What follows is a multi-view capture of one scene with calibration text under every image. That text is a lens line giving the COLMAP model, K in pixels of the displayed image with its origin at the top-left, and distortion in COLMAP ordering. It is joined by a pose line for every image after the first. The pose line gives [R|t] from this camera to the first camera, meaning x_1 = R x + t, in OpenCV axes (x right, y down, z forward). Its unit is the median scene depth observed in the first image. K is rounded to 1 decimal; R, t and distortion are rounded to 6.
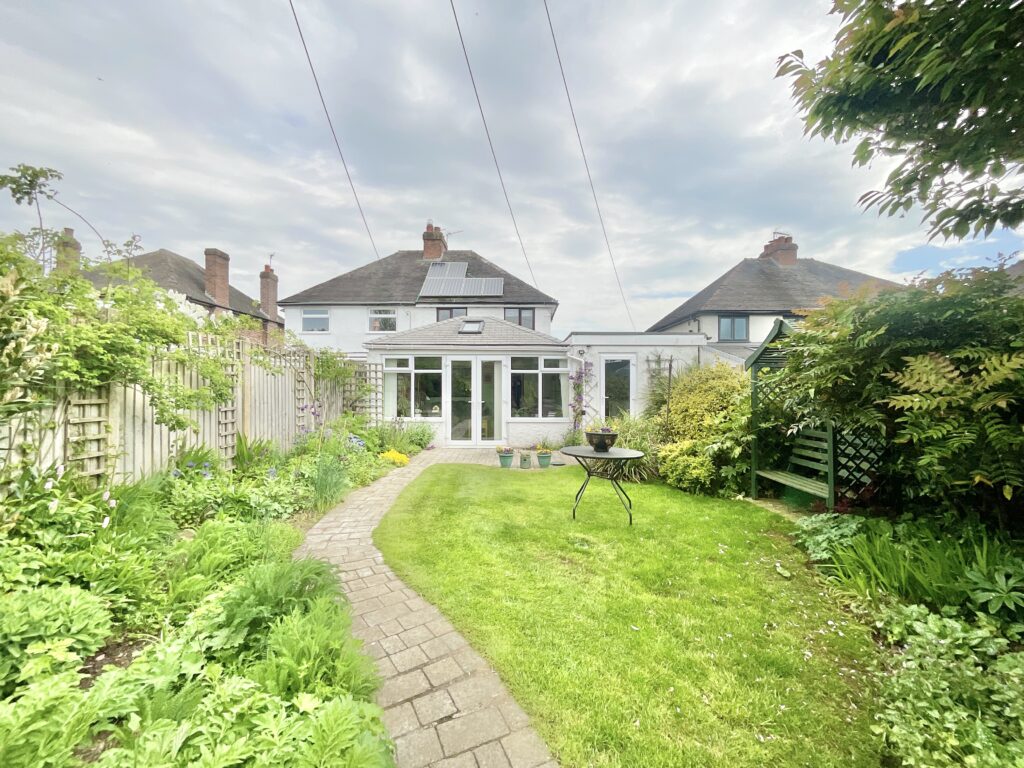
lens RADIAL K [[409.2, 0, 512.0], [0, 409.2, 384.0], [0, 0, 1]] dist [0.007922, -0.000157]
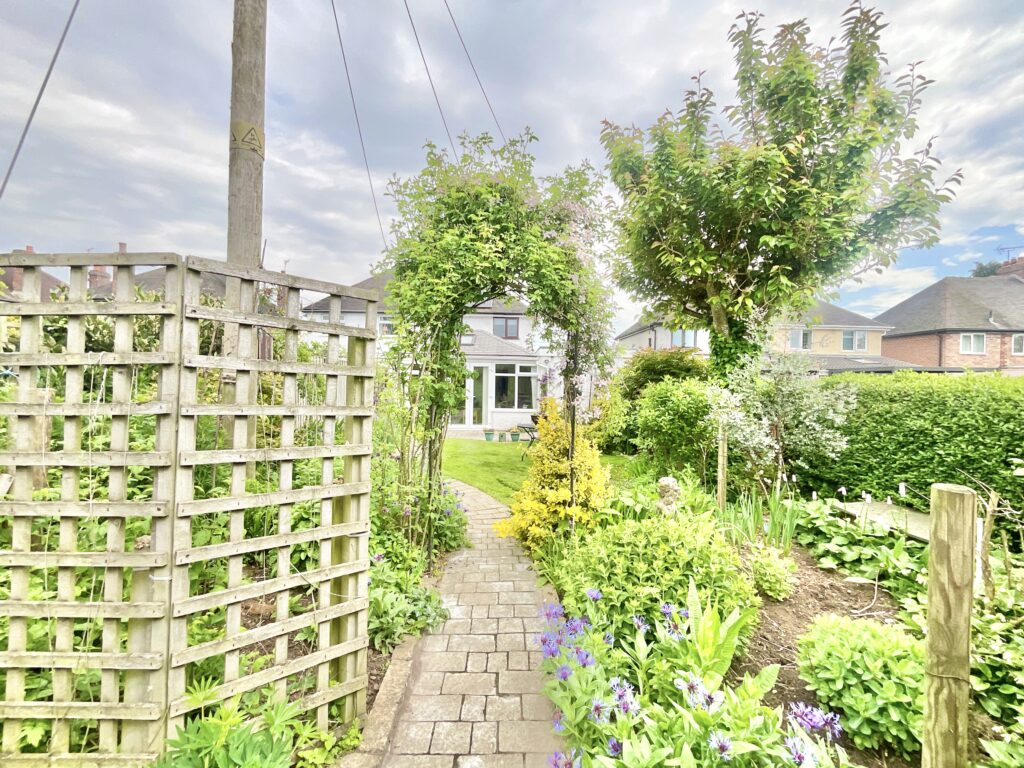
lens RADIAL K [[409.2, 0, 512.0], [0, 409.2, 384.0], [0, 0, 1]] dist [0.007922, -0.000157]
pose [[0.999798, 0.008781, 0.018072, 0.029211], [-0.009171, 0.999724, 0.021629, -0.030092], [-0.017877, -0.021790, 0.999603, -0.370698]]
